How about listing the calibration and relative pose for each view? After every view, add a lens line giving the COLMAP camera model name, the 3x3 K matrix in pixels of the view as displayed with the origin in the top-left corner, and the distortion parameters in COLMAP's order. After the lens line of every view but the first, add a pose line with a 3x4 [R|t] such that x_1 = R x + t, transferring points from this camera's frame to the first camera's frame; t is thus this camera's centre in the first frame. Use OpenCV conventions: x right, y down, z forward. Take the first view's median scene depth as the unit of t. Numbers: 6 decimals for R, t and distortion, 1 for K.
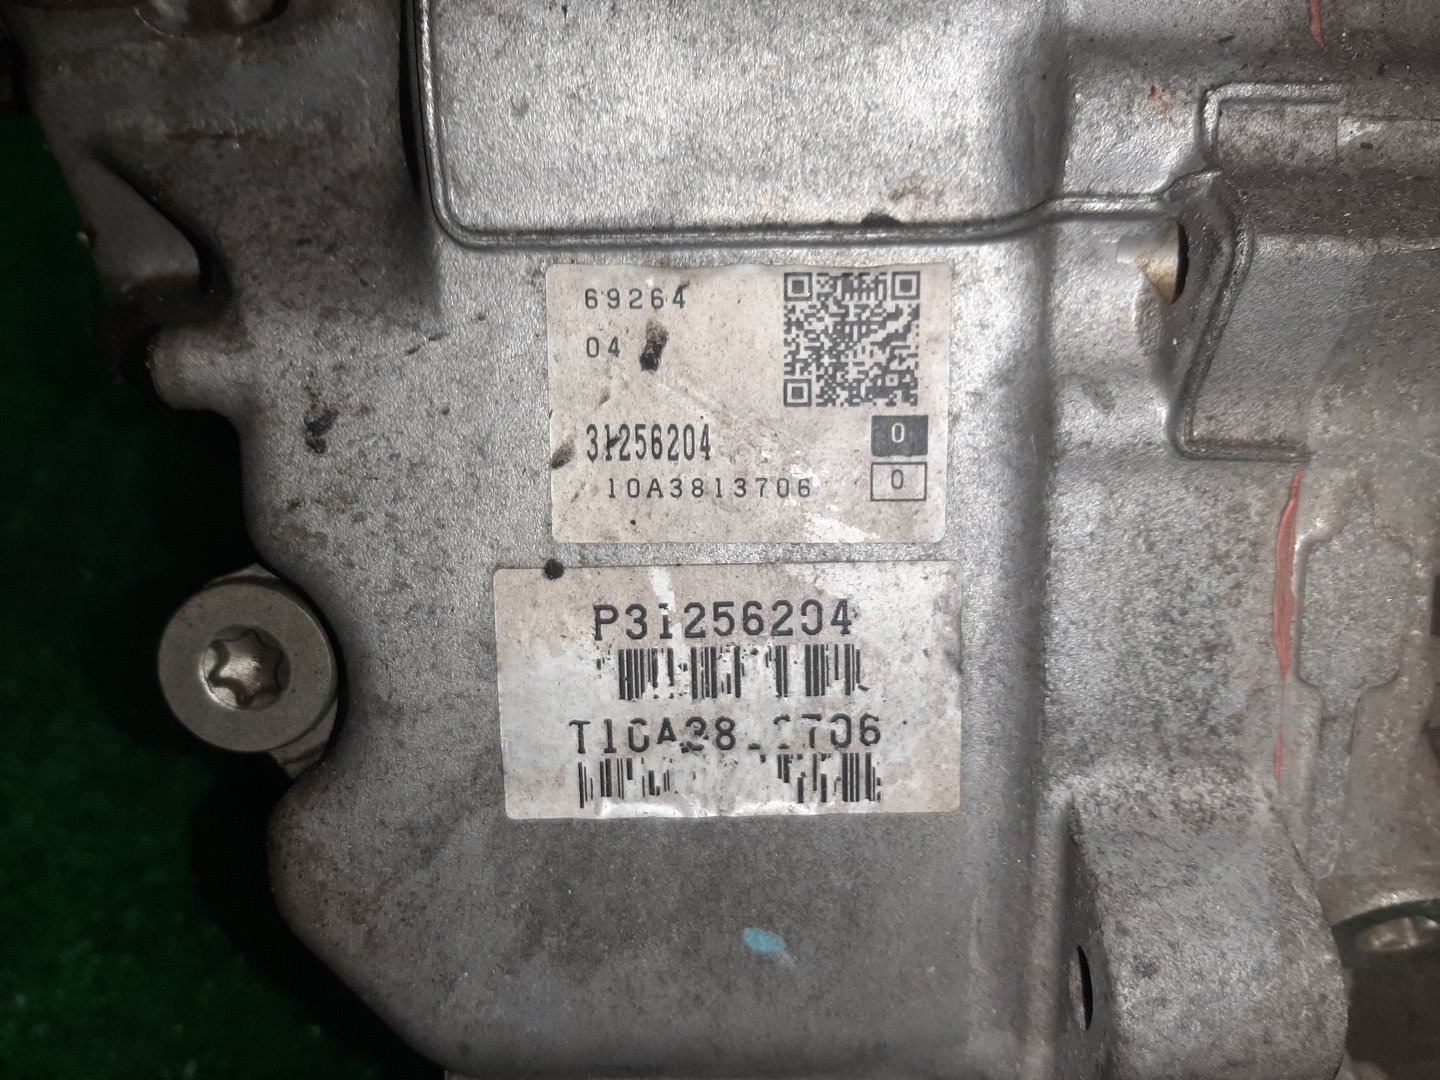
lens RADIAL K [[1069.5, 0, 720.0], [0, 1069.5, 540.0], [0, 0, 1]] dist [0.000832, -0.004821]
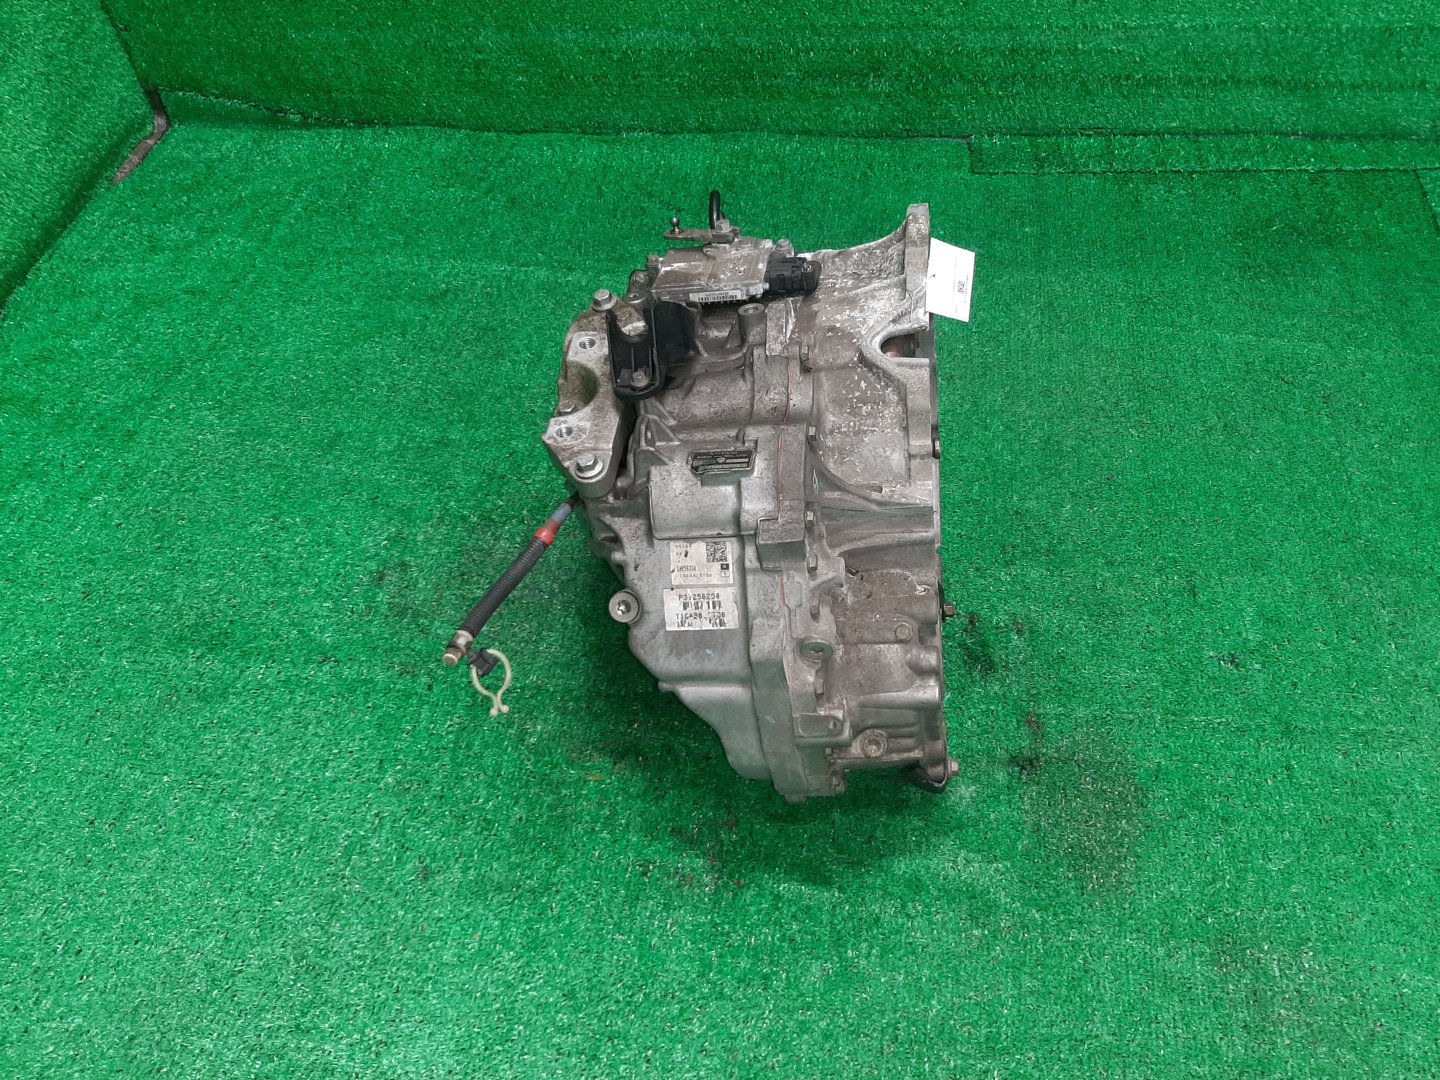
lens RADIAL K [[1069.5, 0, 720.0], [0, 1069.5, 540.0], [0, 0, 1]] dist [0.000832, -0.004821]
pose [[0.974427, -0.025547, -0.223246, 1.489746], [0.017863, 0.999179, -0.036374, -0.026056], [0.223991, 0.031456, 0.974083, -4.941325]]
